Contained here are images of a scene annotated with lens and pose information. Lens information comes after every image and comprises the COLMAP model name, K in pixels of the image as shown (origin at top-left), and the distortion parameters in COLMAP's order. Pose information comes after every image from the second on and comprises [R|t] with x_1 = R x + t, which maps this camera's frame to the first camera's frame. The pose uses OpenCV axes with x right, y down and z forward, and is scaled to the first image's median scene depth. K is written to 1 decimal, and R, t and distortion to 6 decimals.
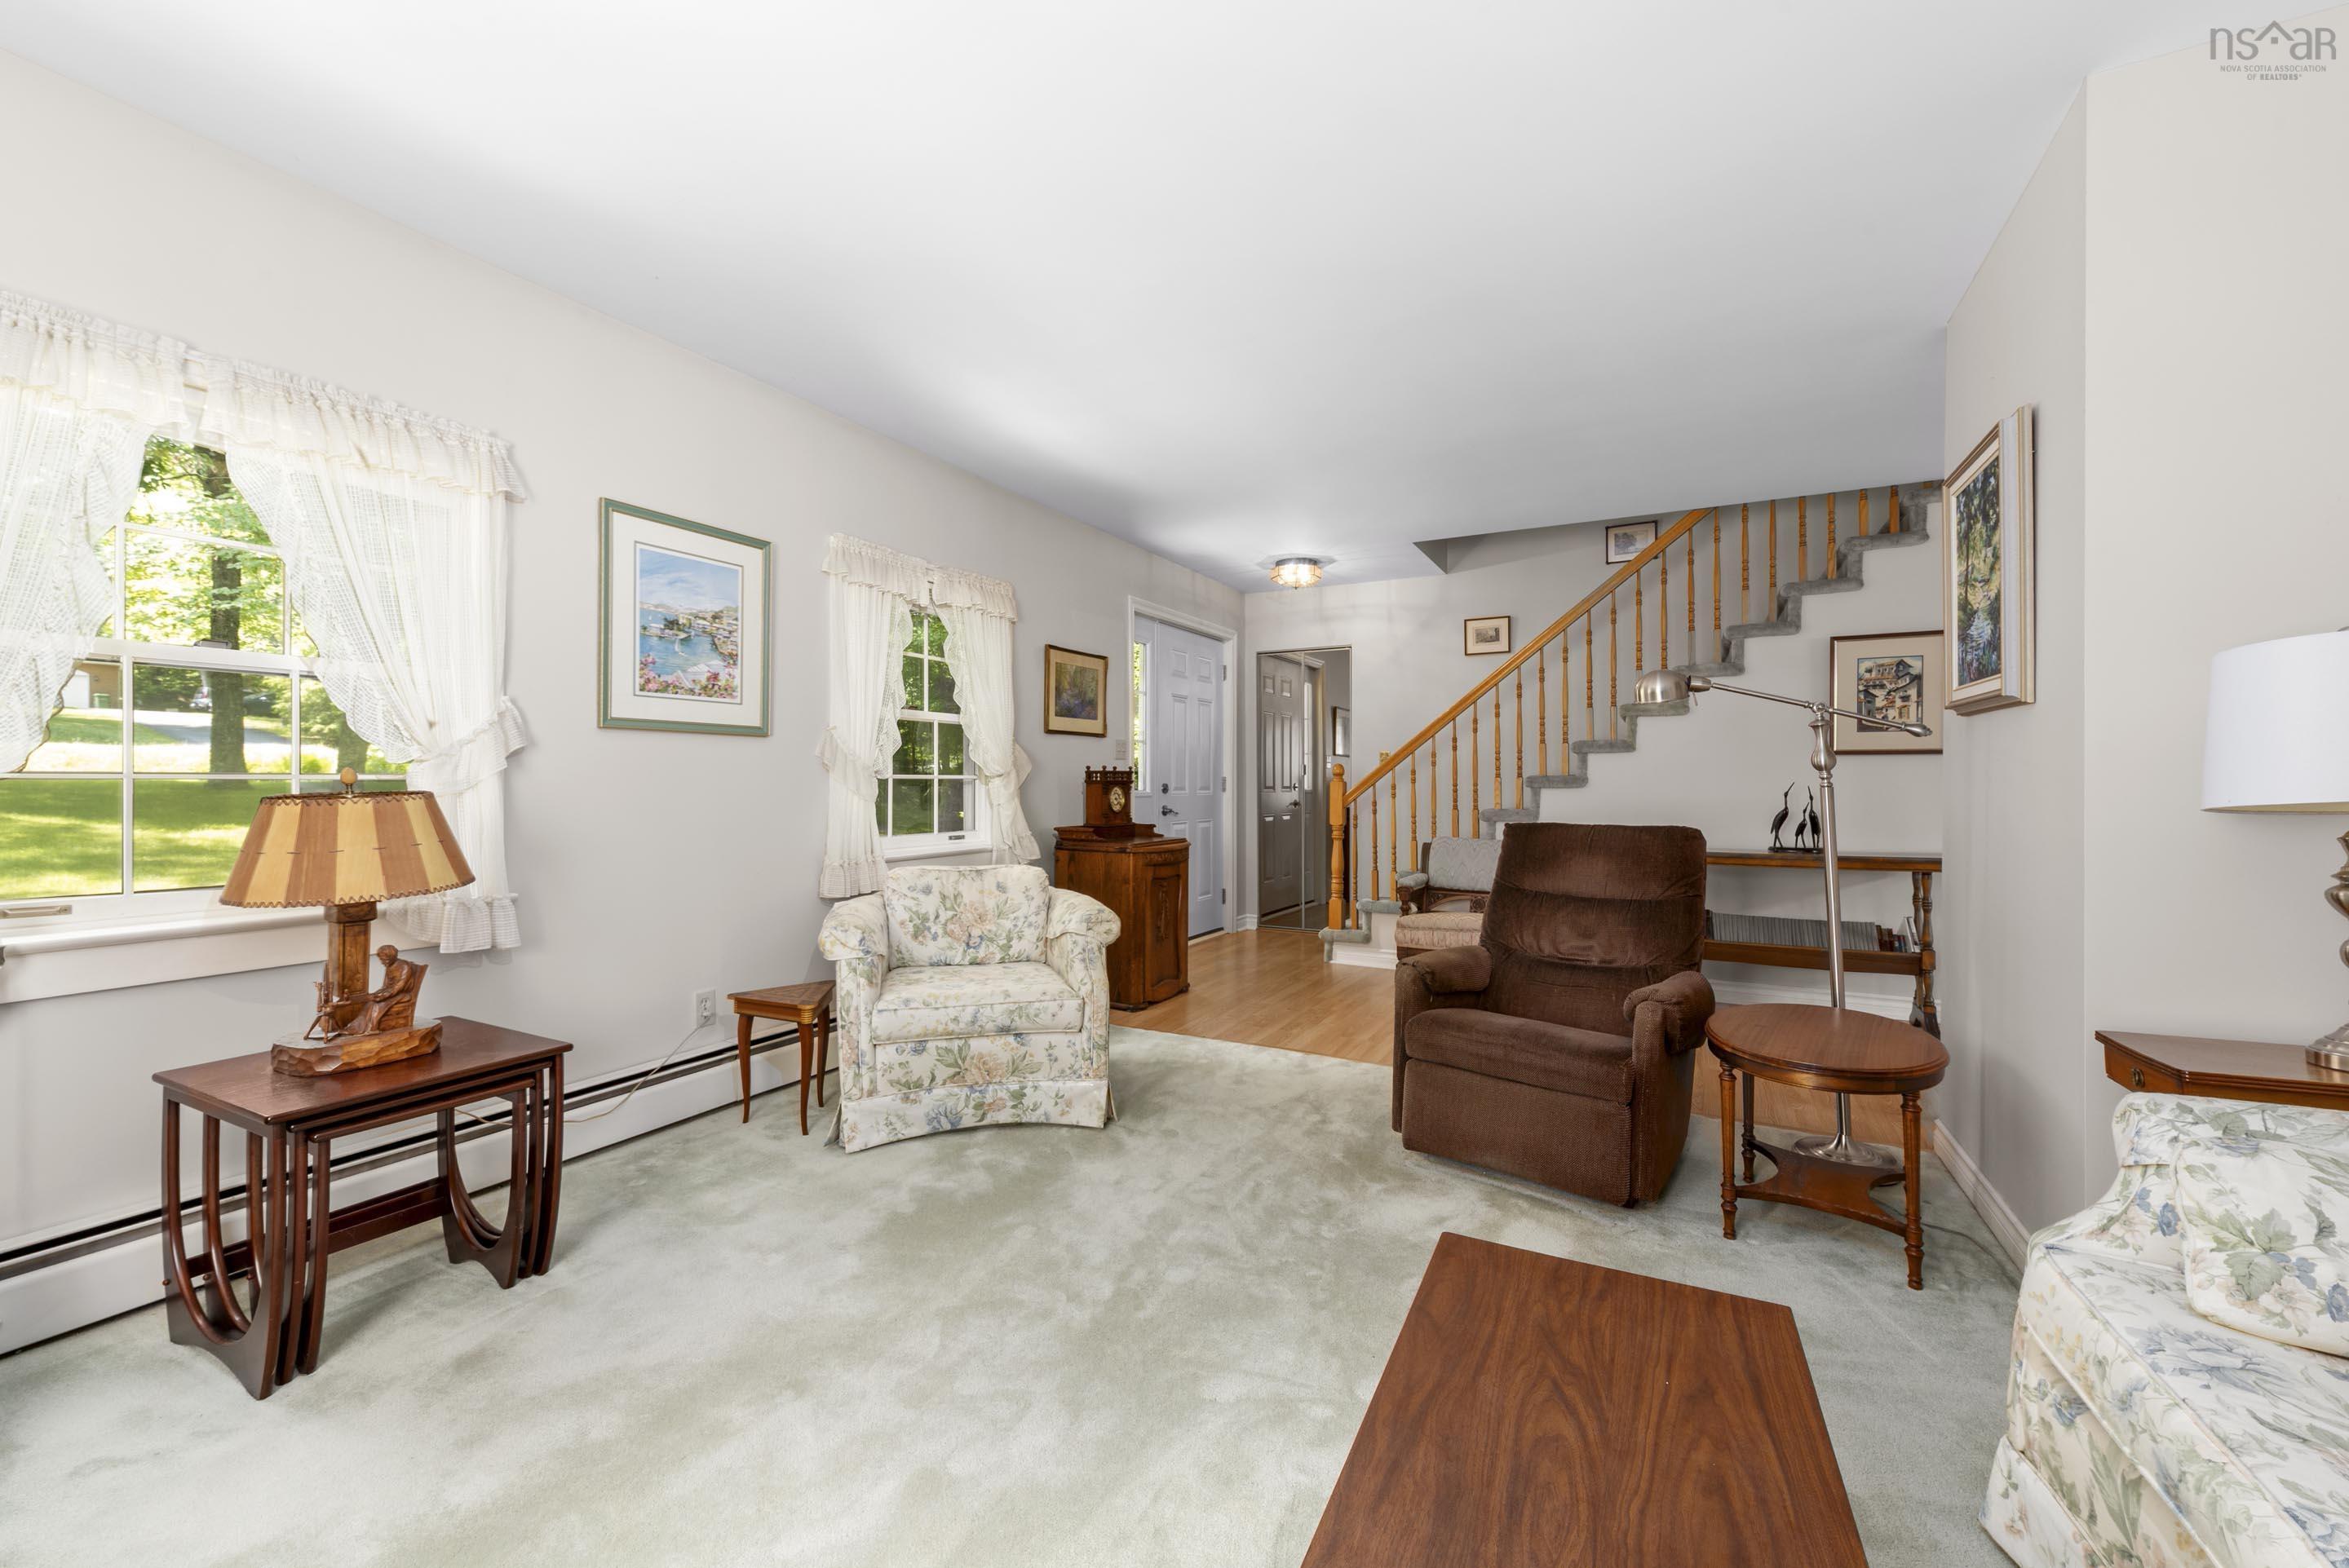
lens RADIAL K [[924.8, 0, 1173.7], [0, 924.8, 781.2], [0, 0, 1]] dist [0.010115, -0.002095]
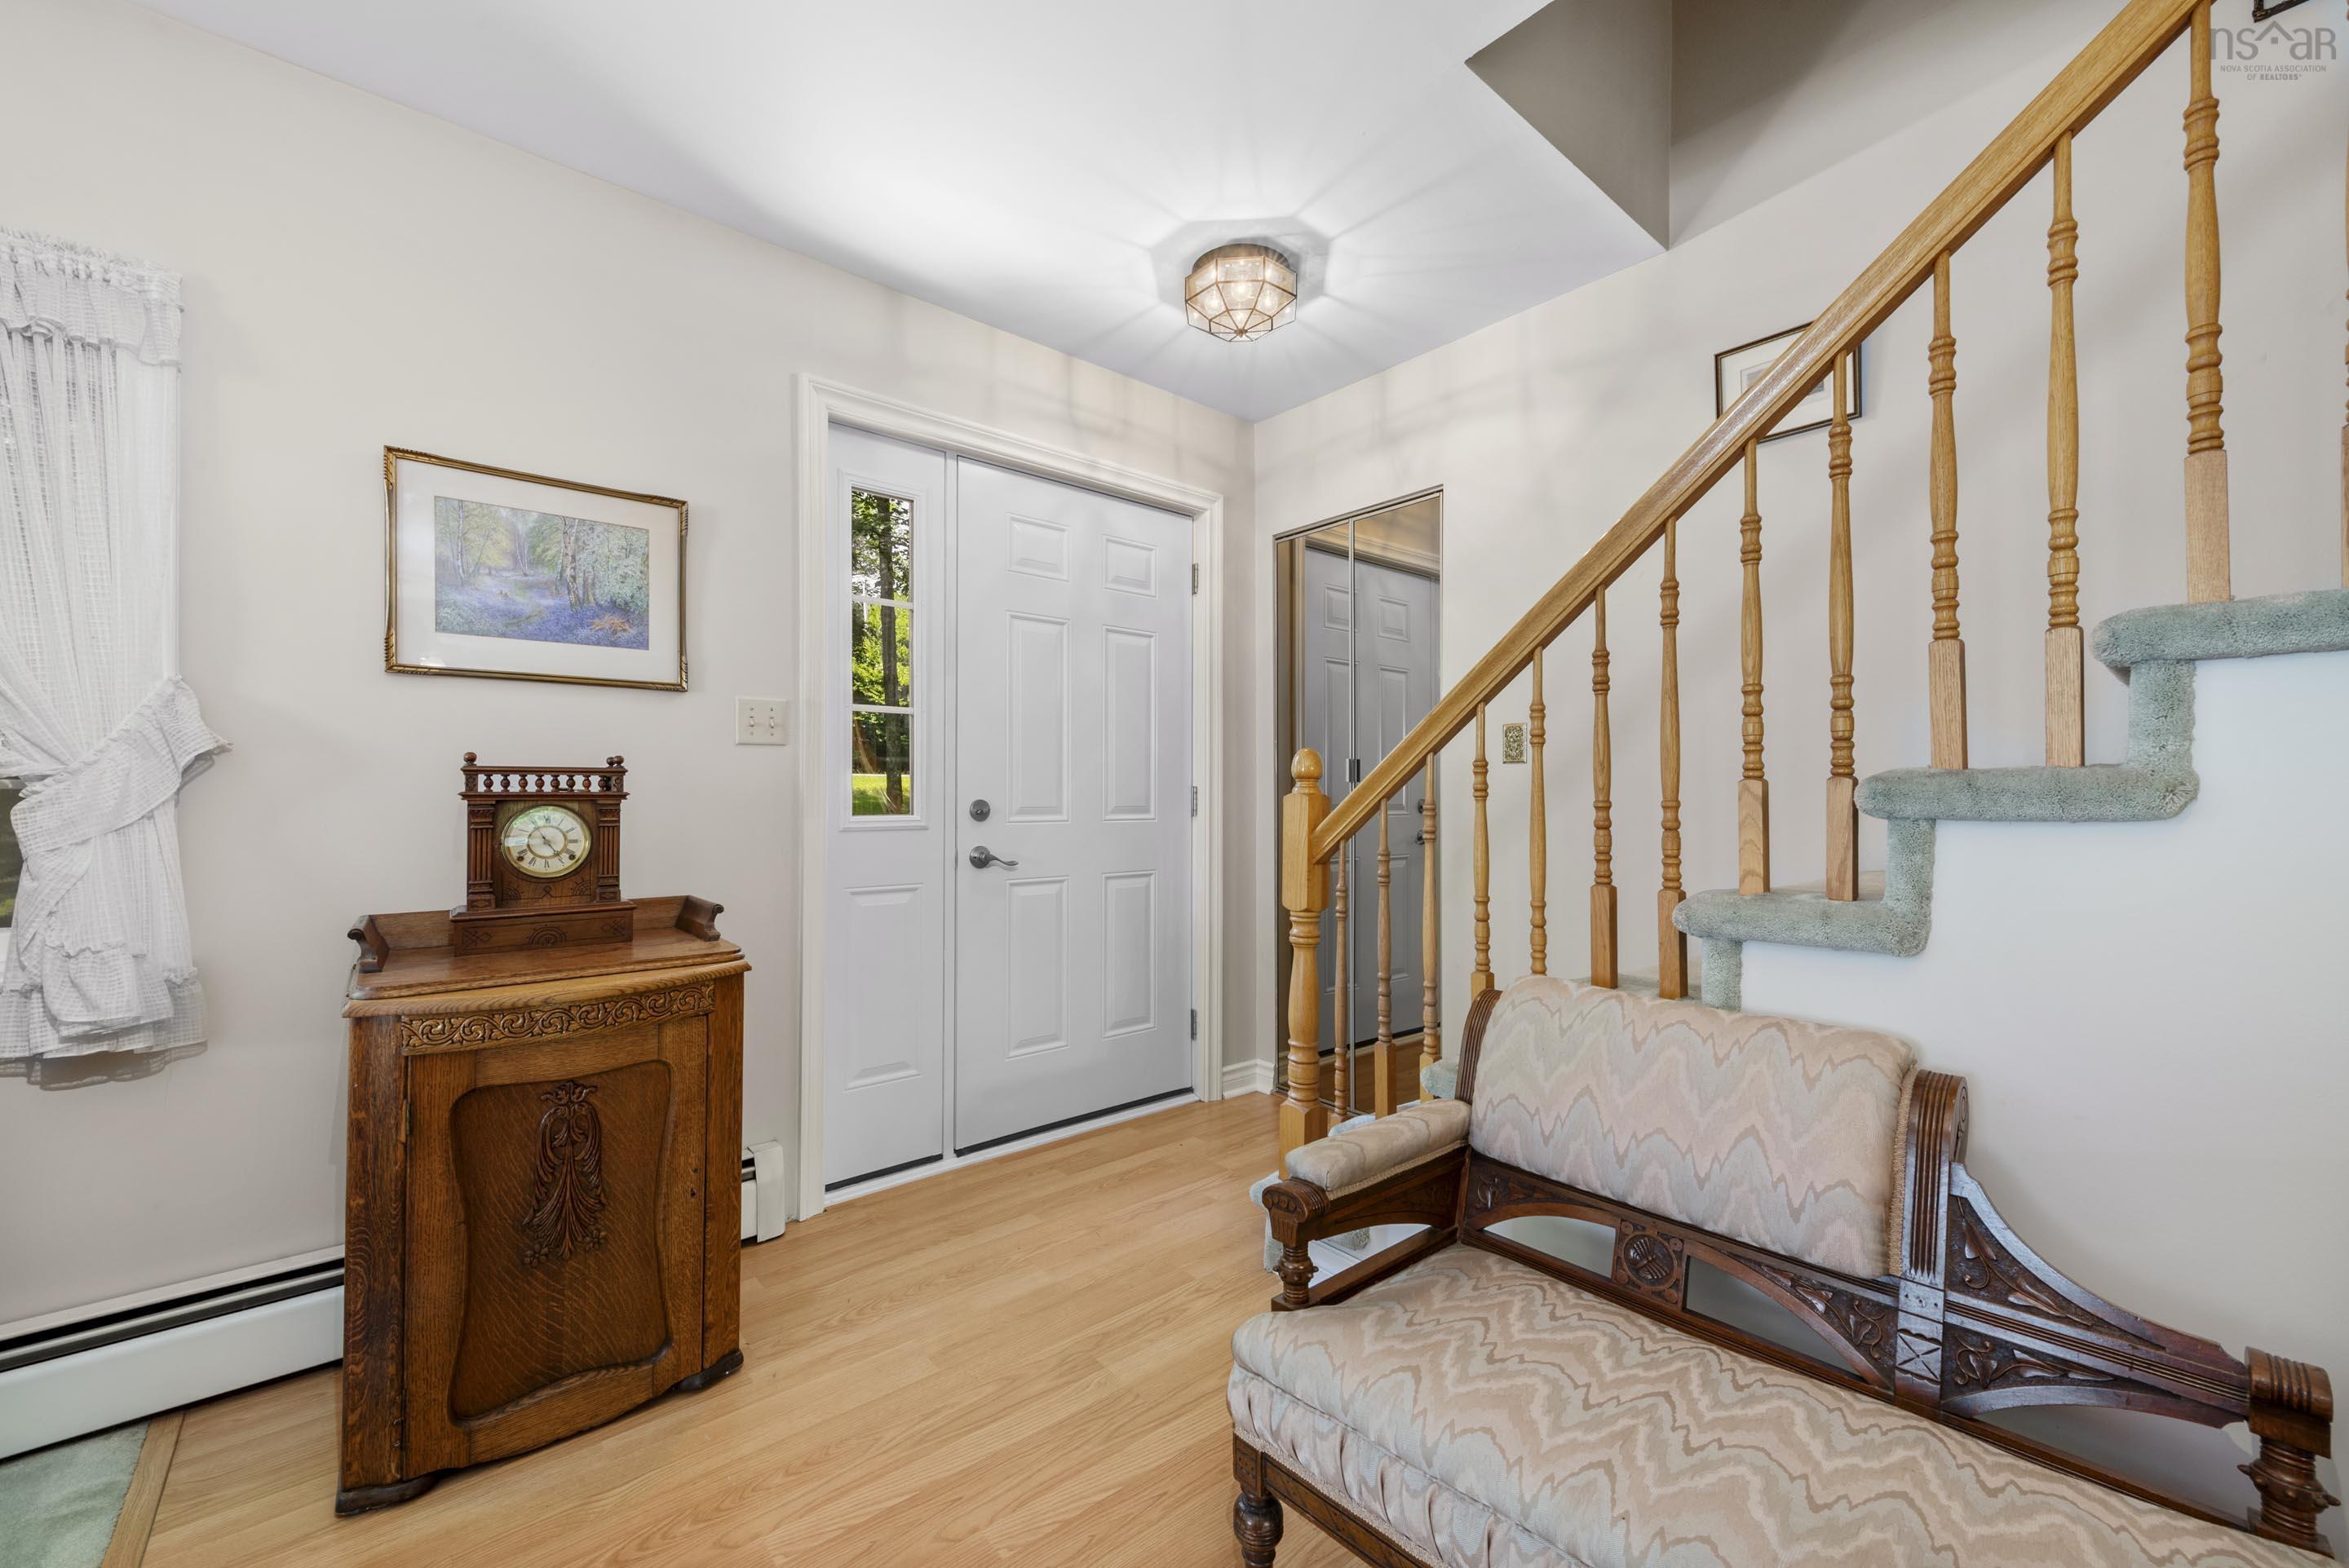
lens RADIAL K [[924.8, 0, 1172.8], [0, 924.8, 786.2], [0, 0, 1]] dist [0.010115, -0.002095]
pose [[0.927623, -0.003118, -0.373504, 0.295850], [-0.001921, 0.999912, -0.013117, 0.002071], [0.373512, 0.012885, 0.927536, 0.684480]]
